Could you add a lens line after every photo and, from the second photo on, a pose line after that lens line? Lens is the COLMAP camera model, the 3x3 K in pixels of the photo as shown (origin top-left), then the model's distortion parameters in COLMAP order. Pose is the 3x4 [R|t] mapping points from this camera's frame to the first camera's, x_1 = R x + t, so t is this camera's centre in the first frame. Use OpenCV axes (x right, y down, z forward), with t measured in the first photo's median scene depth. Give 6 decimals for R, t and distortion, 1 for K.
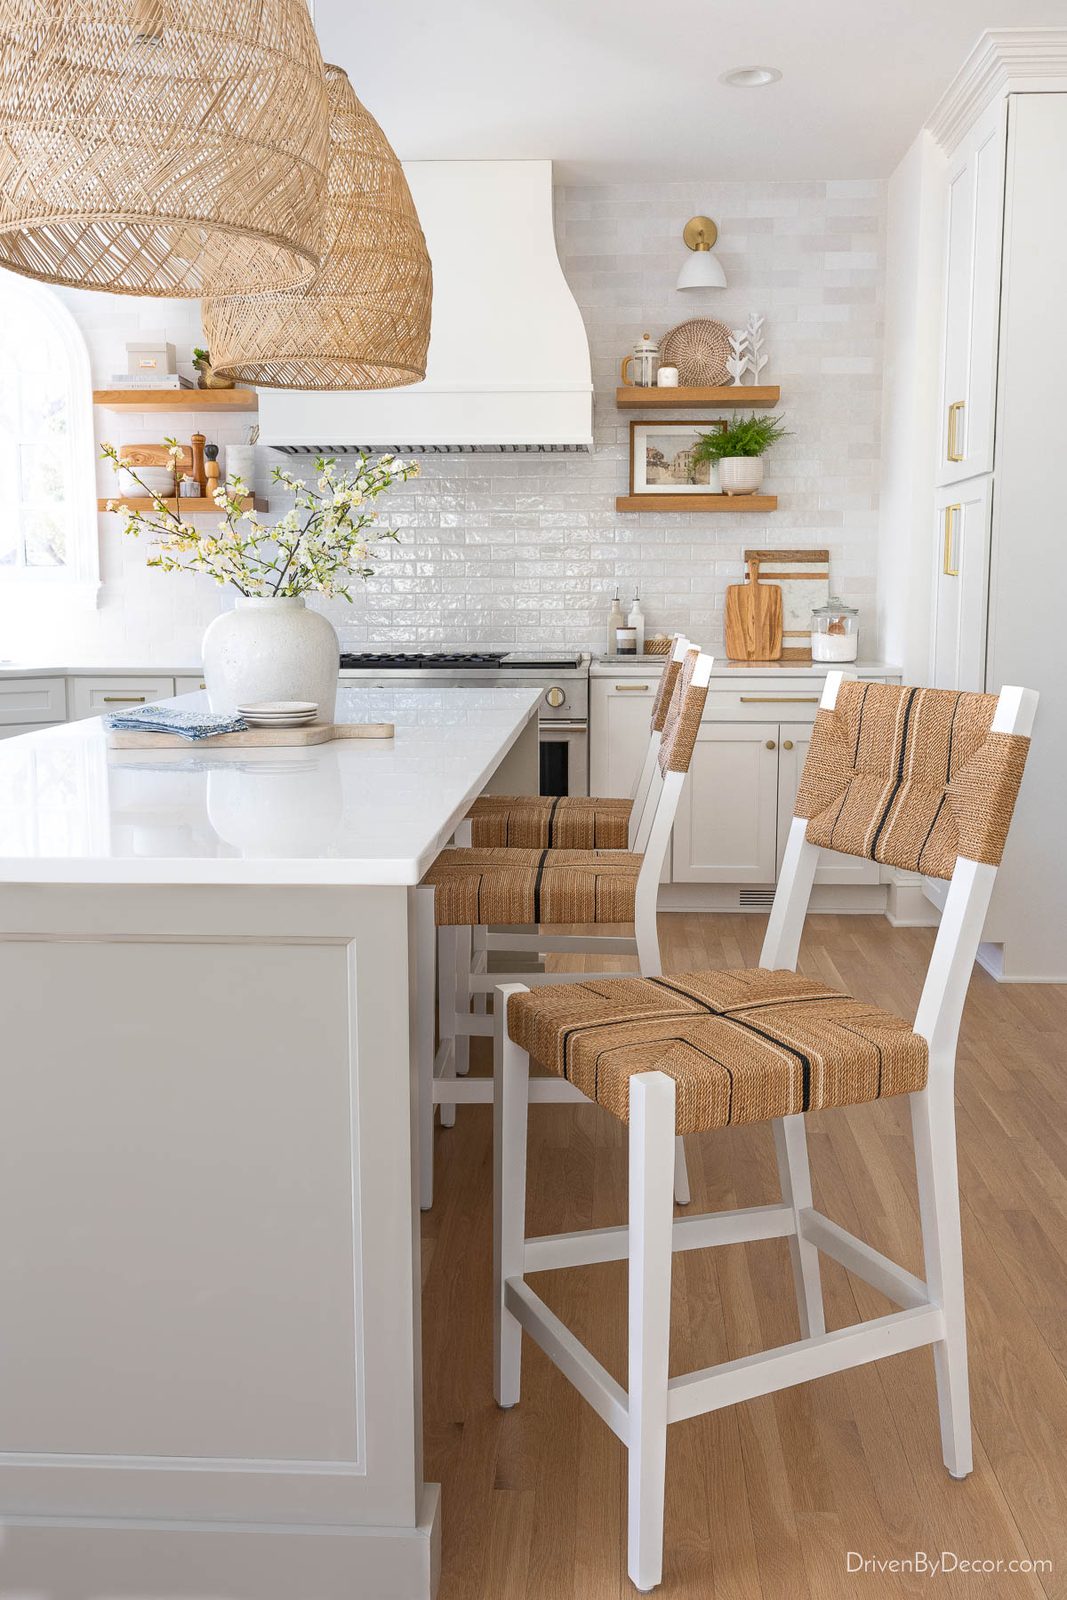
lens RADIAL K [[1608.9, 0, 544.9], [0, 1608.9, 795.9], [0, 0, 1]] dist [0.020901, 0.000000]
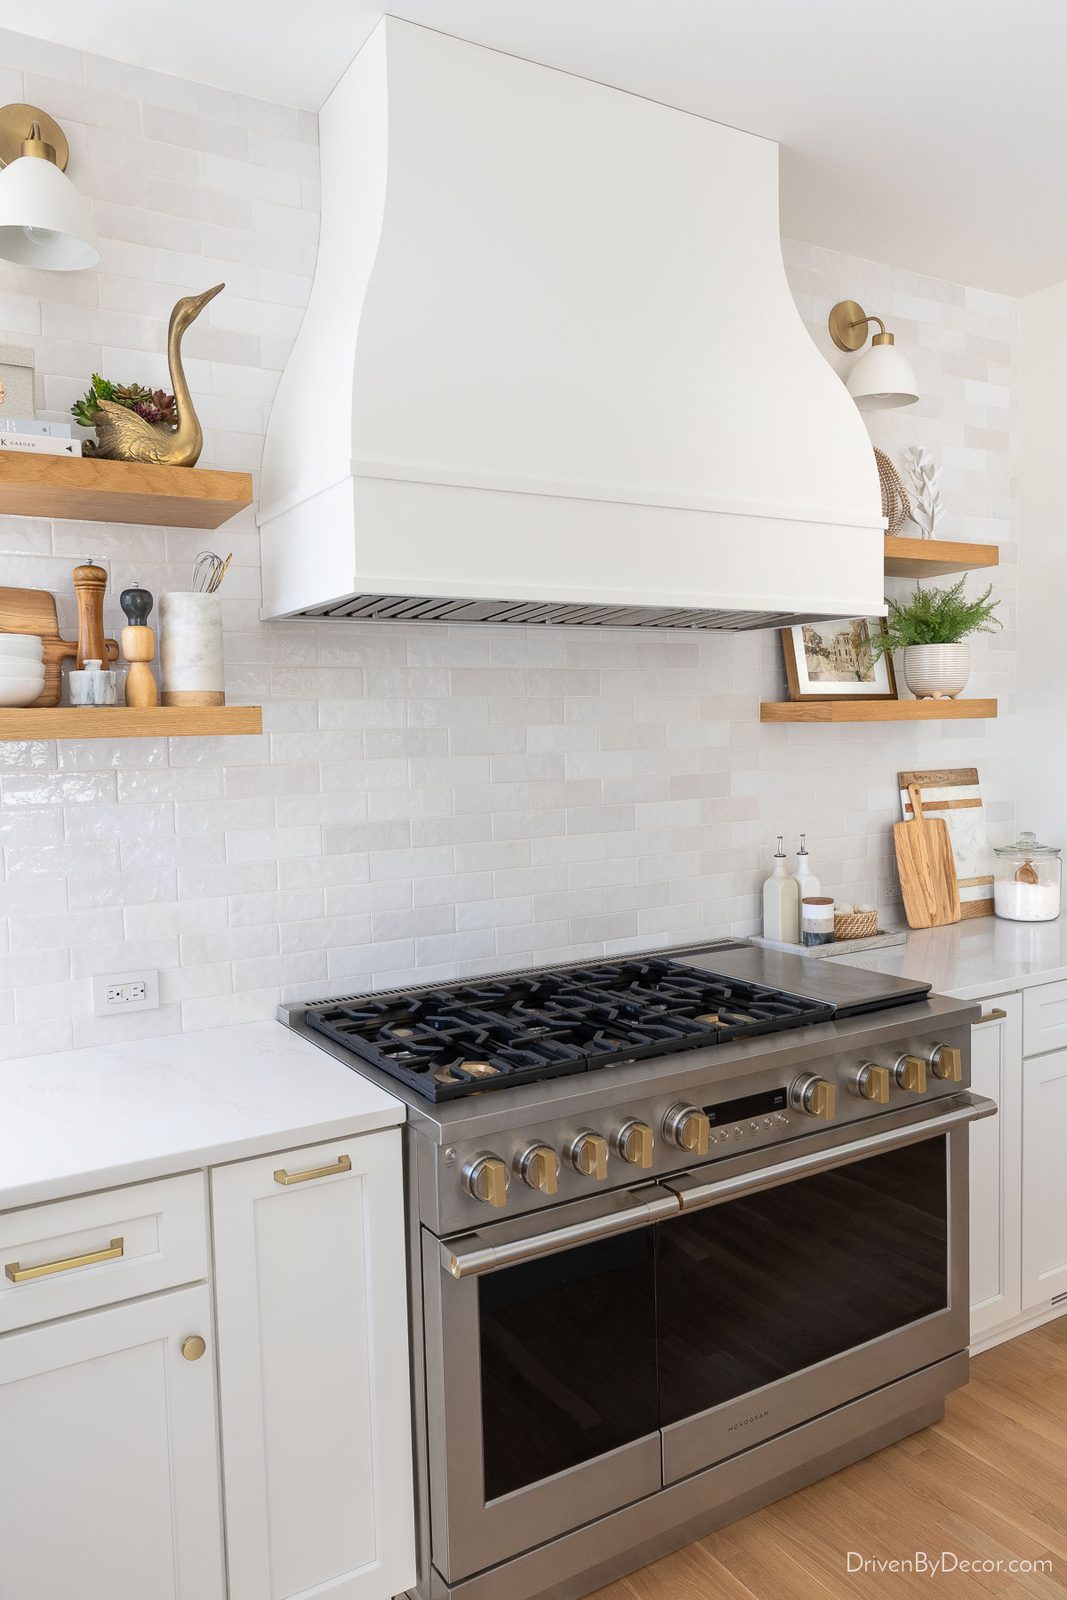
lens RADIAL K [[1139.7, 0, 542.8], [0, 1139.7, 803.0], [0, 0, 1]] dist [0.001407, -0.001866]
pose [[0.822659, -0.055508, 0.565818, -0.297585], [0.095411, 0.994587, -0.041150, -0.135128], [-0.560472, 0.087838, 0.823502, 0.682085]]
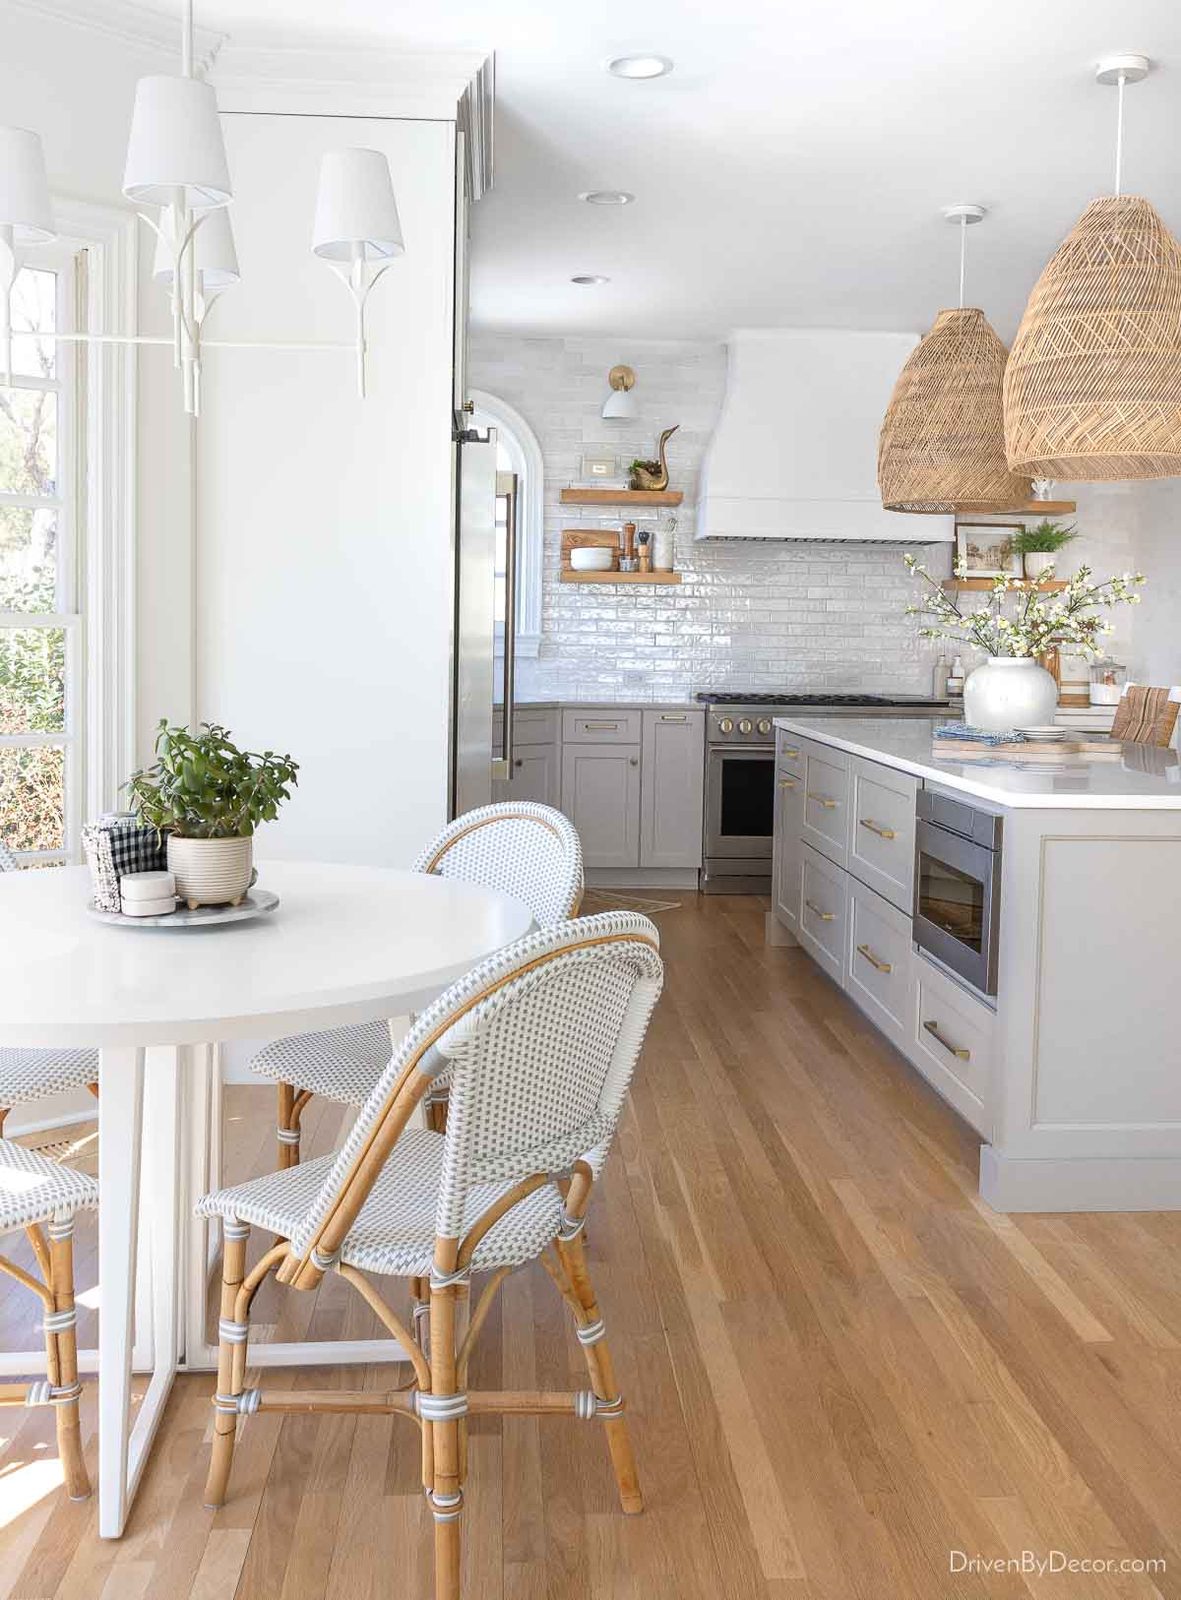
lens RADIAL K [[1582.9, 0, 576.5], [0, 1582.9, 762.4], [0, 0, 1]] dist [-0.056451, 0.000000]
pose [[0.993475, 0.008006, 0.113770, -0.405082], [-0.002495, 0.998820, -0.048494, 0.029023], [-0.114024, 0.047894, 0.992323, -0.245868]]
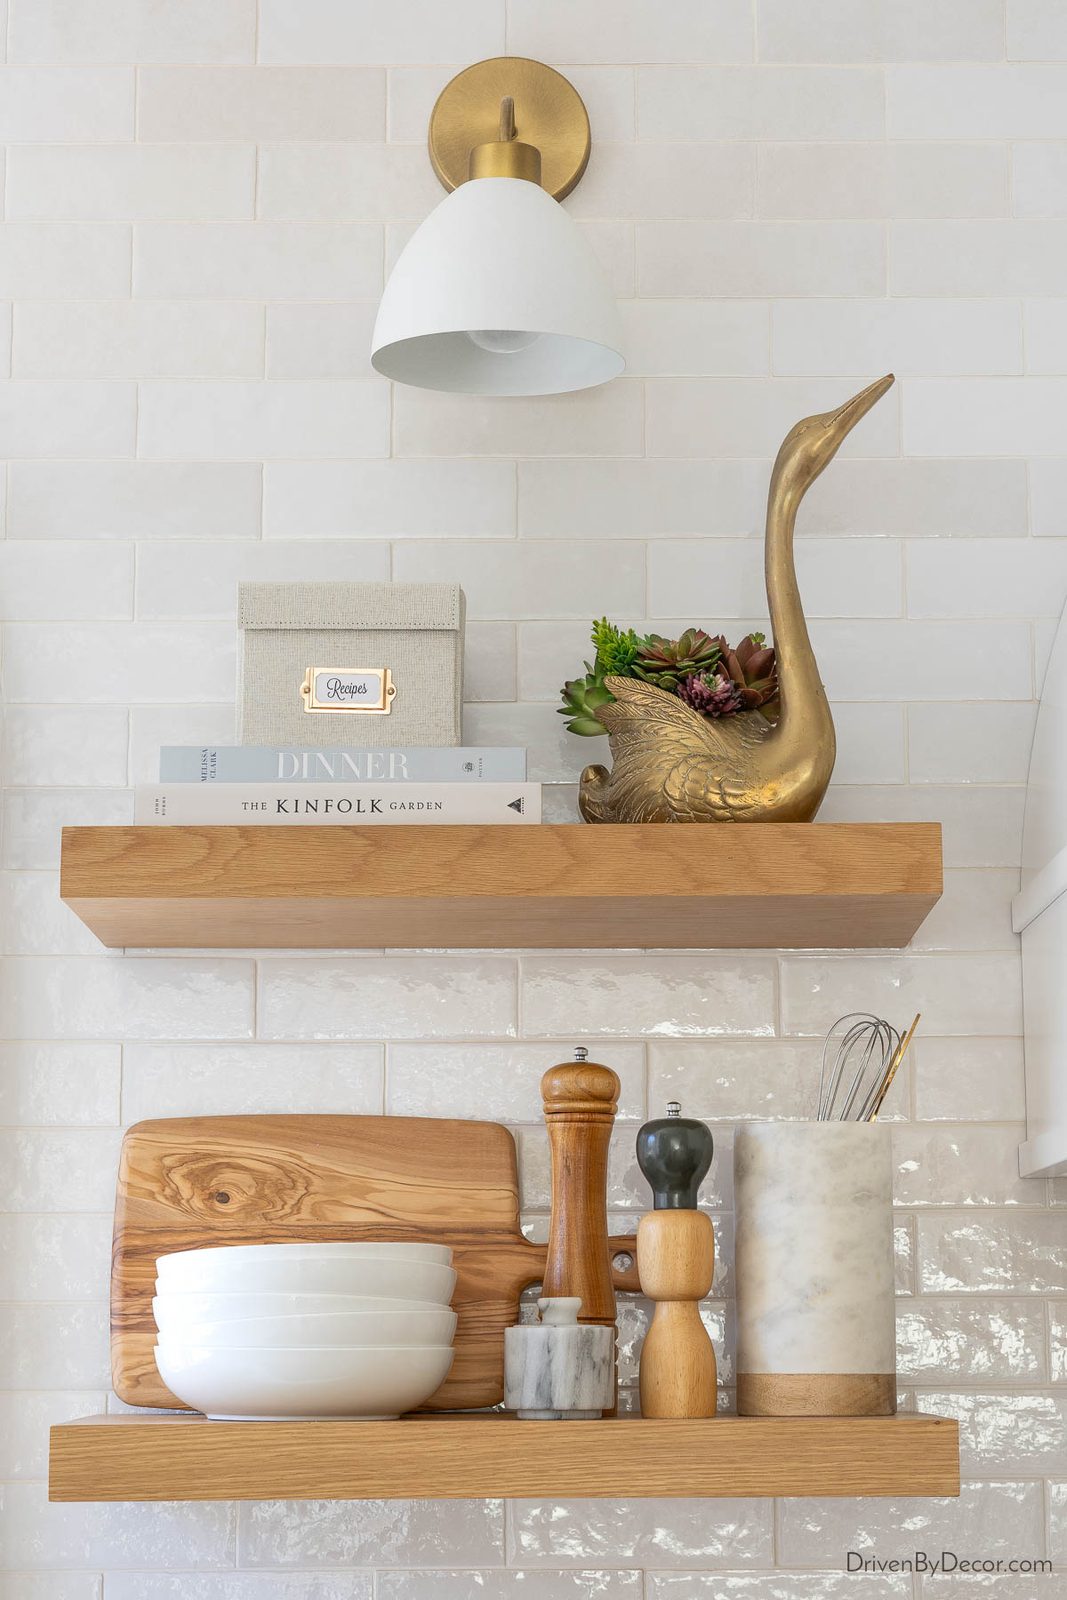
lens RADIAL K [[3467.2, 0, 504.2], [0, 3467.2, 751.3], [0, 0, 1]] dist [0.026794, 0.000000]
pose [[0.998358, 0.009184, 0.056544, -0.249378], [0.008504, 0.952365, -0.304843, -0.138610], [-0.056650, 0.304824, 0.950722, 0.618086]]
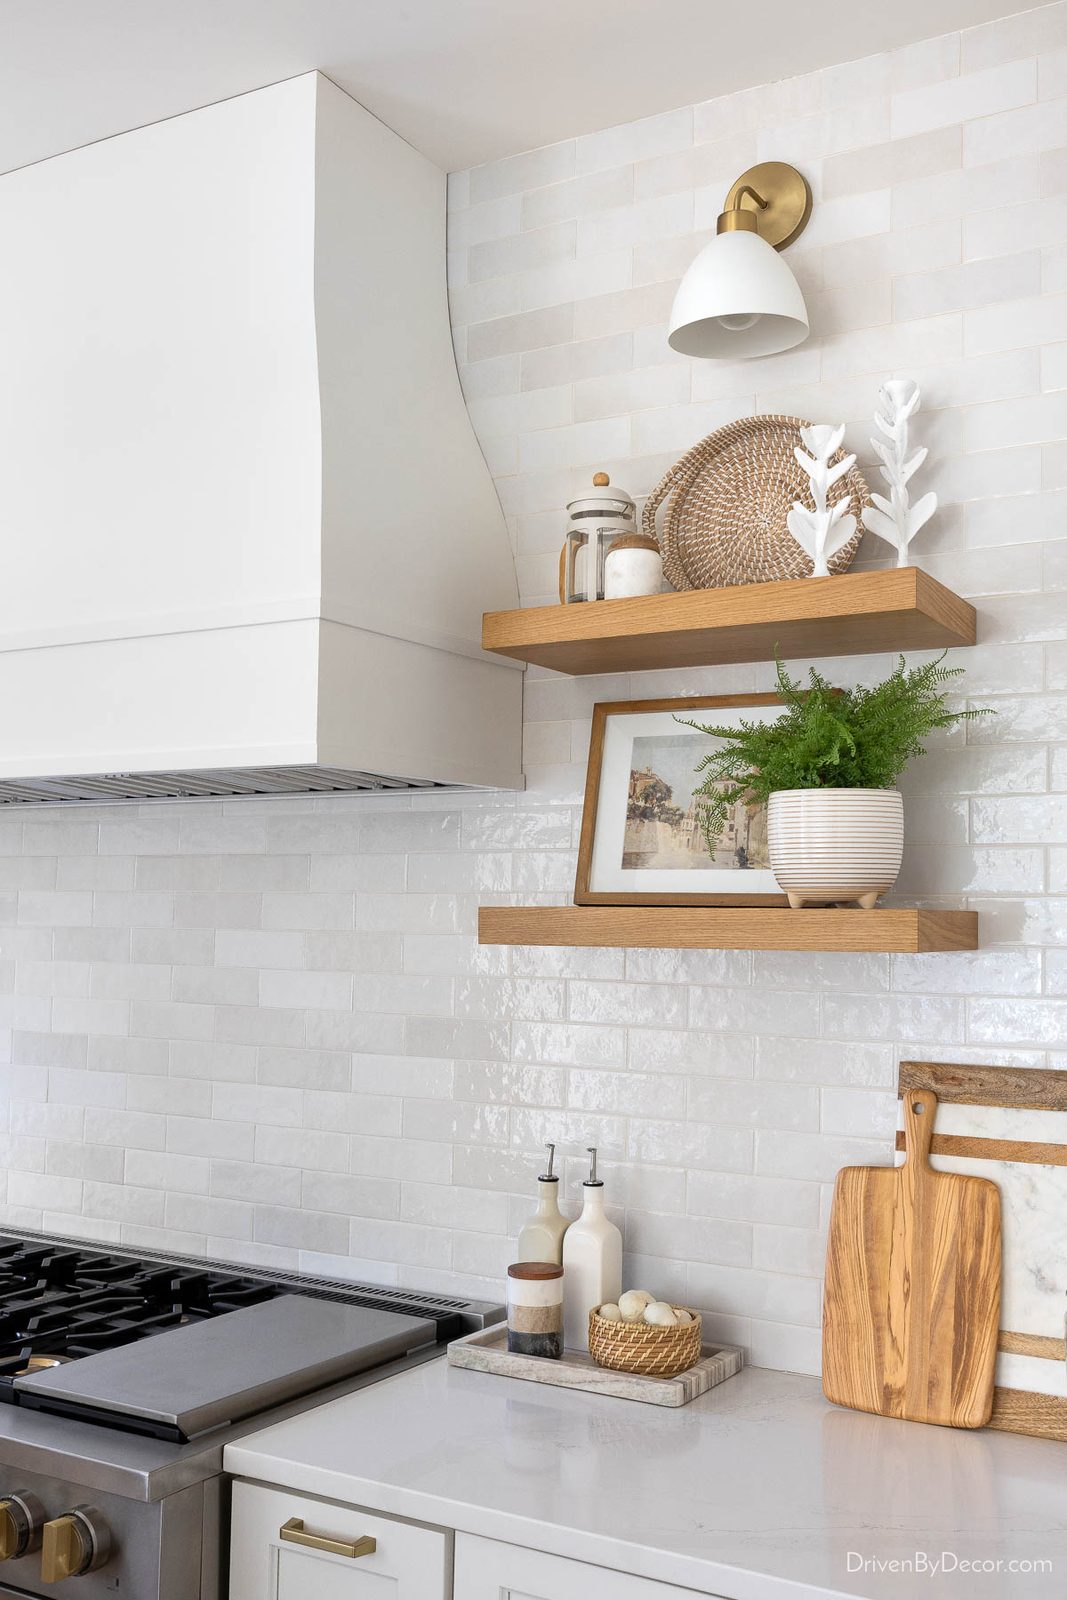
lens RADIAL K [[1608.9, 0, 559.5], [0, 1608.9, 808.6], [0, 0, 1]] dist [0.020901, 0.000000]
pose [[0.883968, -0.017318, -0.467226, 0.222610], [-0.076933, 0.980305, -0.181889, -0.139843], [0.461174, 0.196730, 0.865226, 0.677635]]
